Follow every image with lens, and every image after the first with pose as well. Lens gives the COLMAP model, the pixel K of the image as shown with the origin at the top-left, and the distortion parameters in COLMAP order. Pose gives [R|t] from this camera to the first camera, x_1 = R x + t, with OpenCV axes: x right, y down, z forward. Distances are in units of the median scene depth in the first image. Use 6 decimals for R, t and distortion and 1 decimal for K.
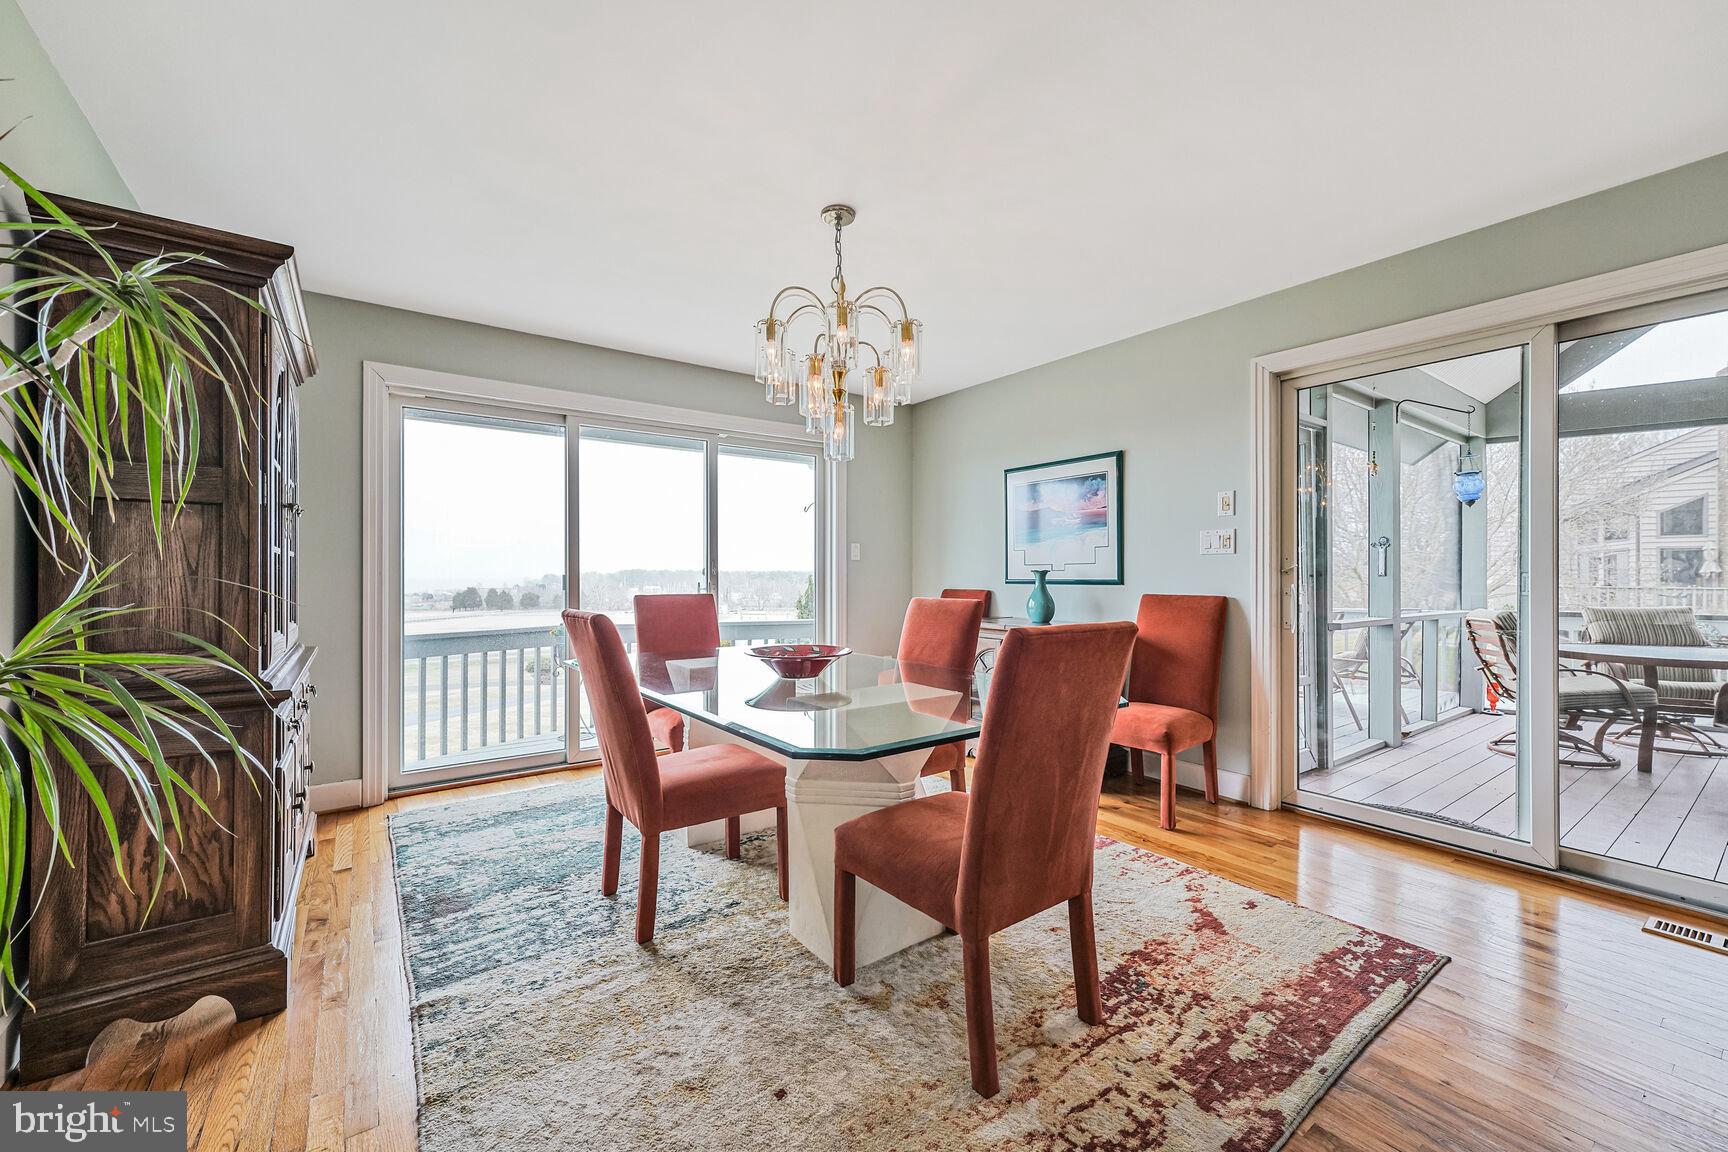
lens RADIAL K [[690.3, 0, 859.9], [0, 690.3, 575.4], [0, 0, 1]] dist [0.001675, 0.000121]
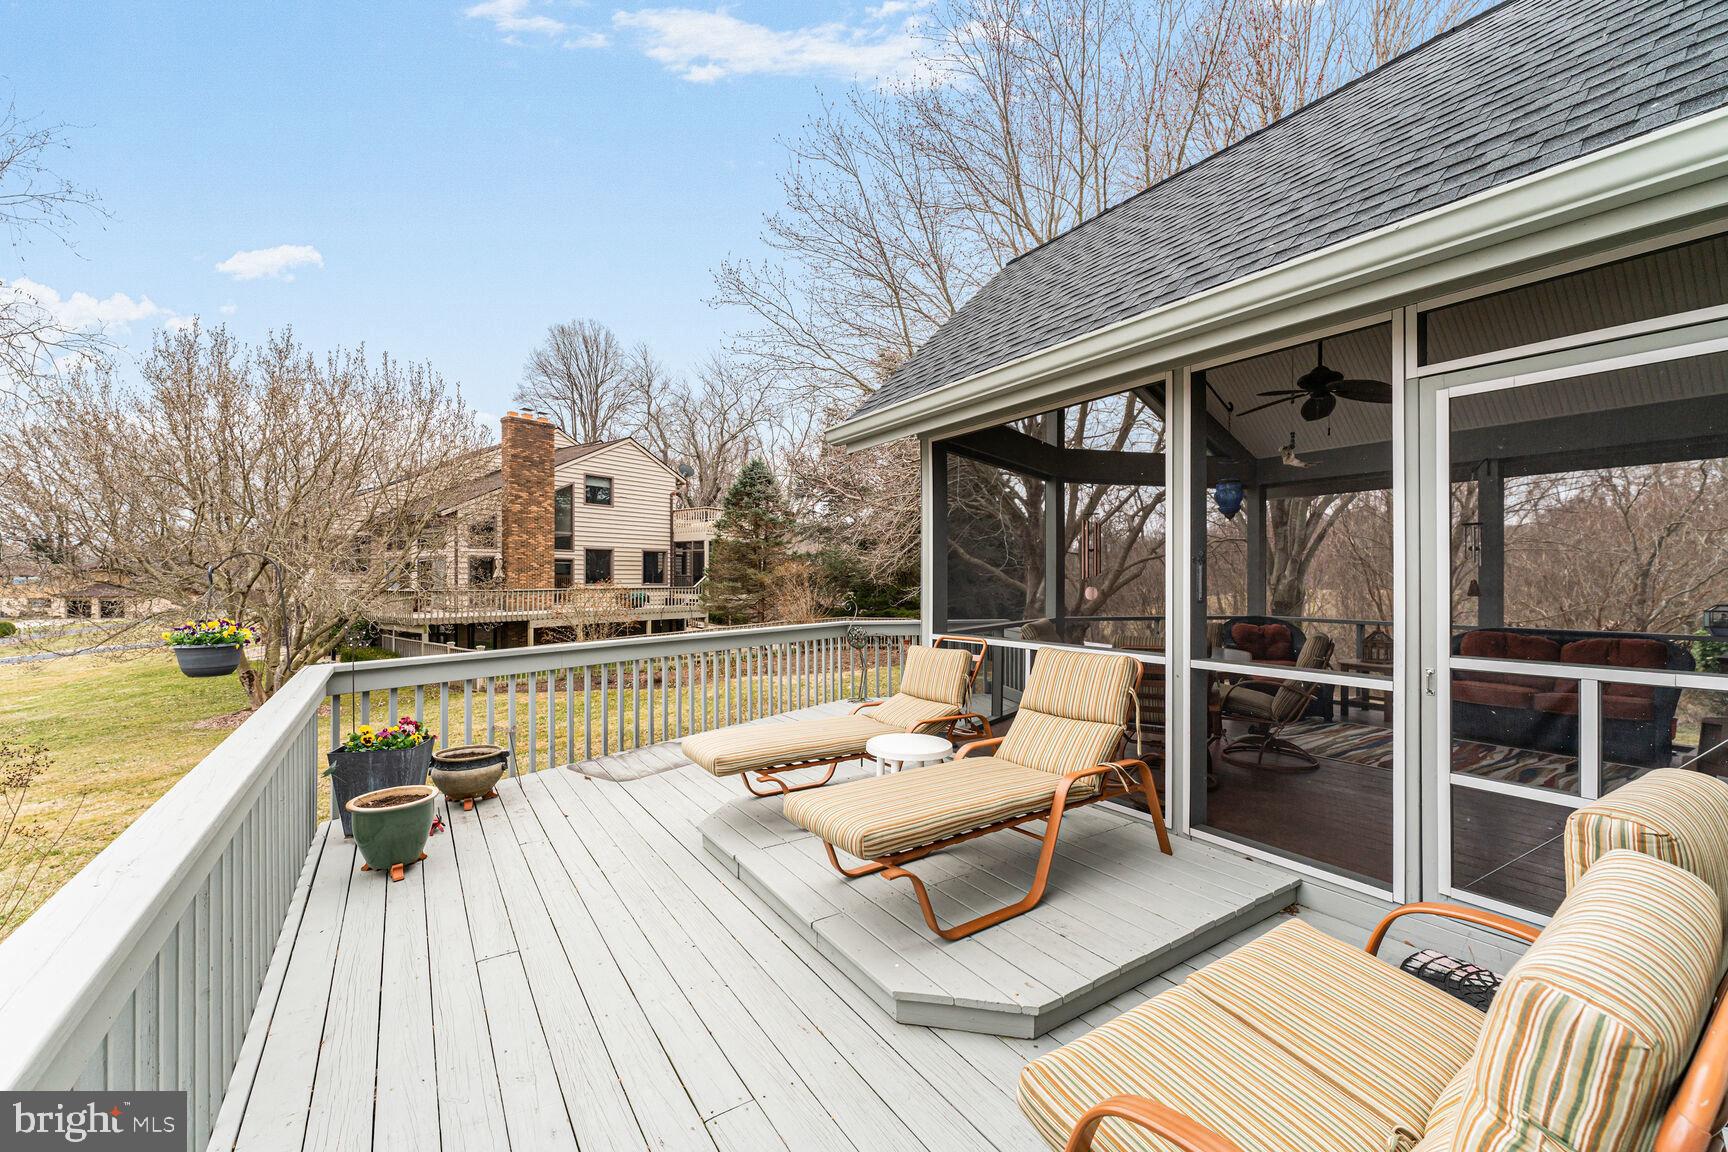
lens RADIAL K [[690.3, 0, 859.9], [0, 690.3, 575.4], [0, 0, 1]] dist [0.001675, 0.000121]
pose [[0.032507, 0.002582, 0.999468, 0.004078], [-0.002090, 0.999995, -0.002515, -0.005967], [-0.999469, -0.002007, 0.032512, 0.305644]]
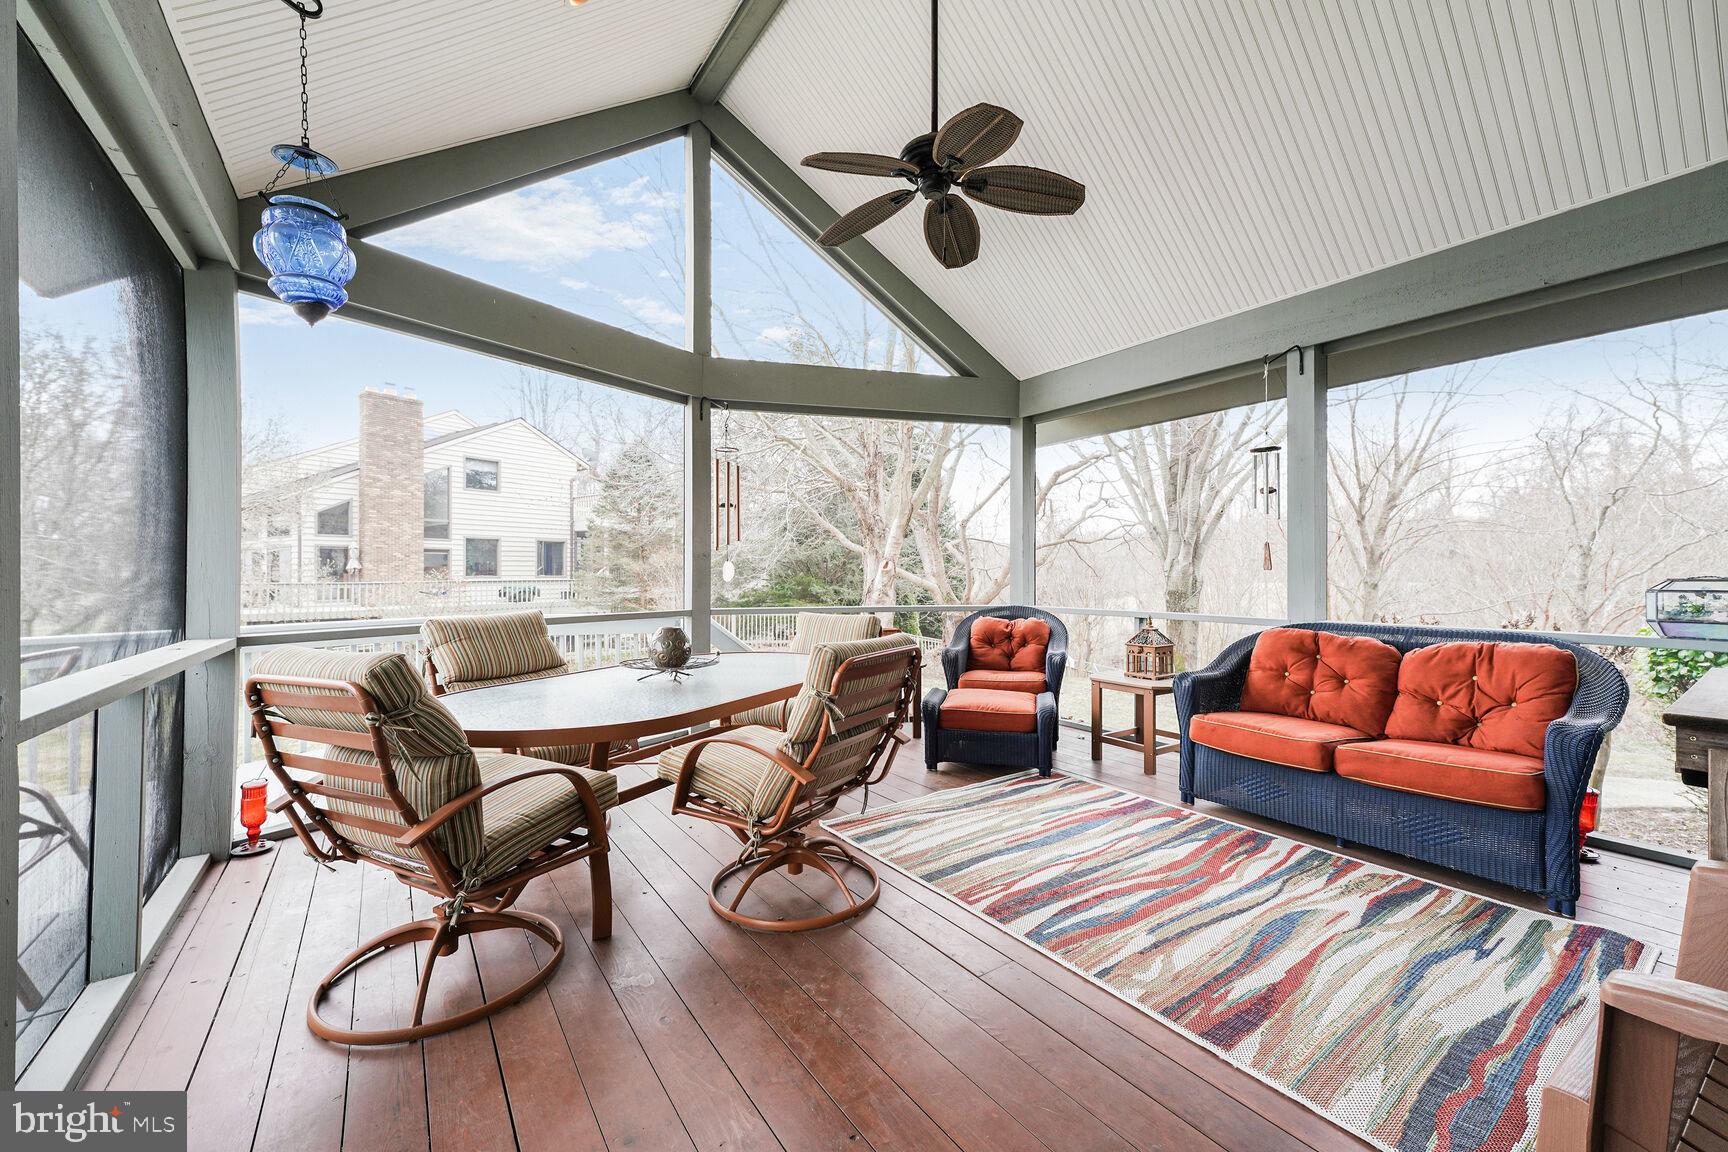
lens RADIAL K [[681.2, 0, 858.3], [0, 681.2, 569.9], [0, 0, 1]] dist [-0.001008, -0.000043]
pose [[0.011460, 0.003578, 0.999928, 0.127280], [0.000680, 0.999993, -0.003586, 0.001889], [-0.999934, 0.000721, 0.011458, 0.163787]]
